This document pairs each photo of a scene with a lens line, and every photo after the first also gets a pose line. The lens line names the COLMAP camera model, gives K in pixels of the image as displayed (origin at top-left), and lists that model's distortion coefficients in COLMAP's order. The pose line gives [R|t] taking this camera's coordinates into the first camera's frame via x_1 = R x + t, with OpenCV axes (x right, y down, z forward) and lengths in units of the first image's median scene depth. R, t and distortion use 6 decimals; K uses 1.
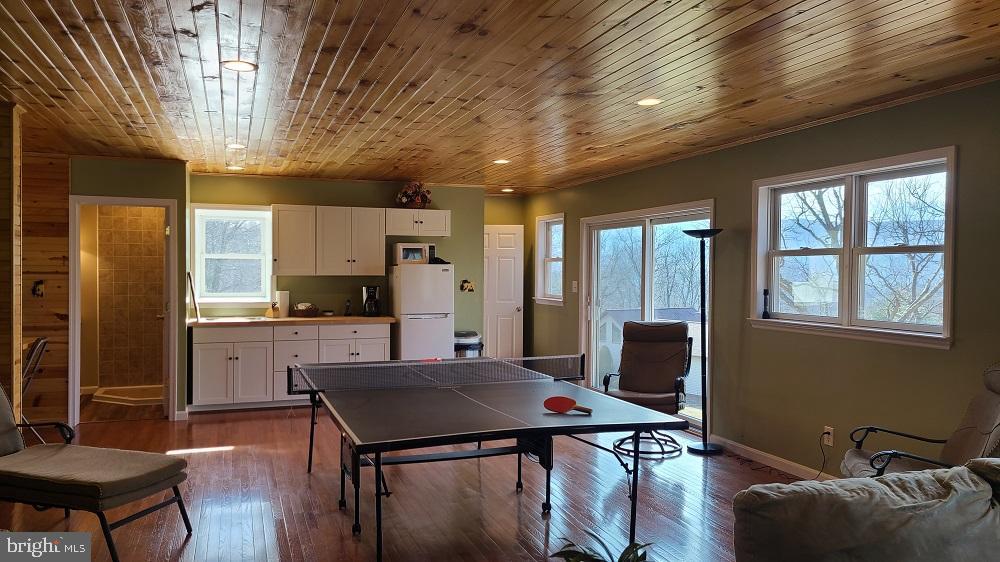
lens RADIAL K [[743.5, 0, 496.0], [0, 743.5, 281.0], [0, 0, 1]] dist [0.032546, -0.009988]
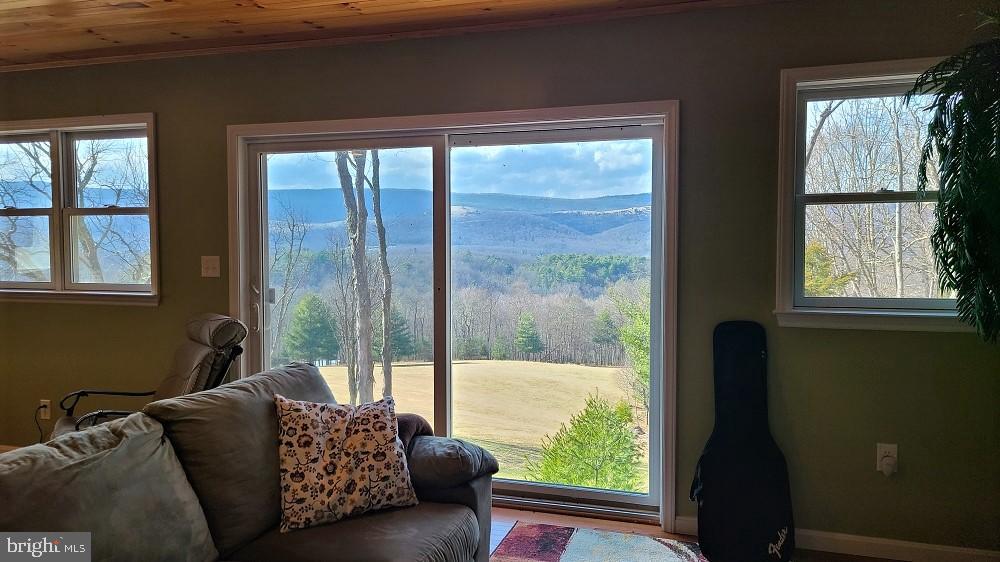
lens RADIAL K [[743.5, 0, 494.2], [0, 743.5, 278.5], [0, 0, 1]] dist [0.032546, -0.009988]
pose [[0.595788, -0.050058, 0.801581, 0.086477], [0.016462, 0.998607, 0.050126, 0.014702], [-0.802973, -0.016669, 0.595782, -0.023125]]
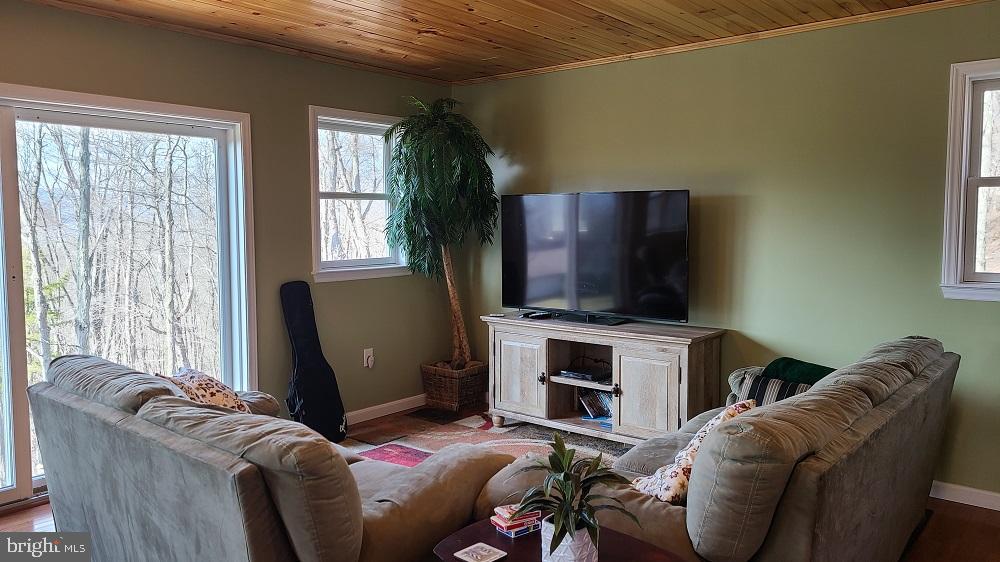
lens RADIAL K [[743.5, 0, 497.8], [0, 743.5, 278.4], [0, 0, 1]] dist [0.032546, -0.009988]
pose [[-0.527906, -0.066056, 0.846730, -1.832889], [0.013271, 0.996208, 0.085991, -0.021403], [-0.849199, 0.056632, -0.525027, 3.719077]]
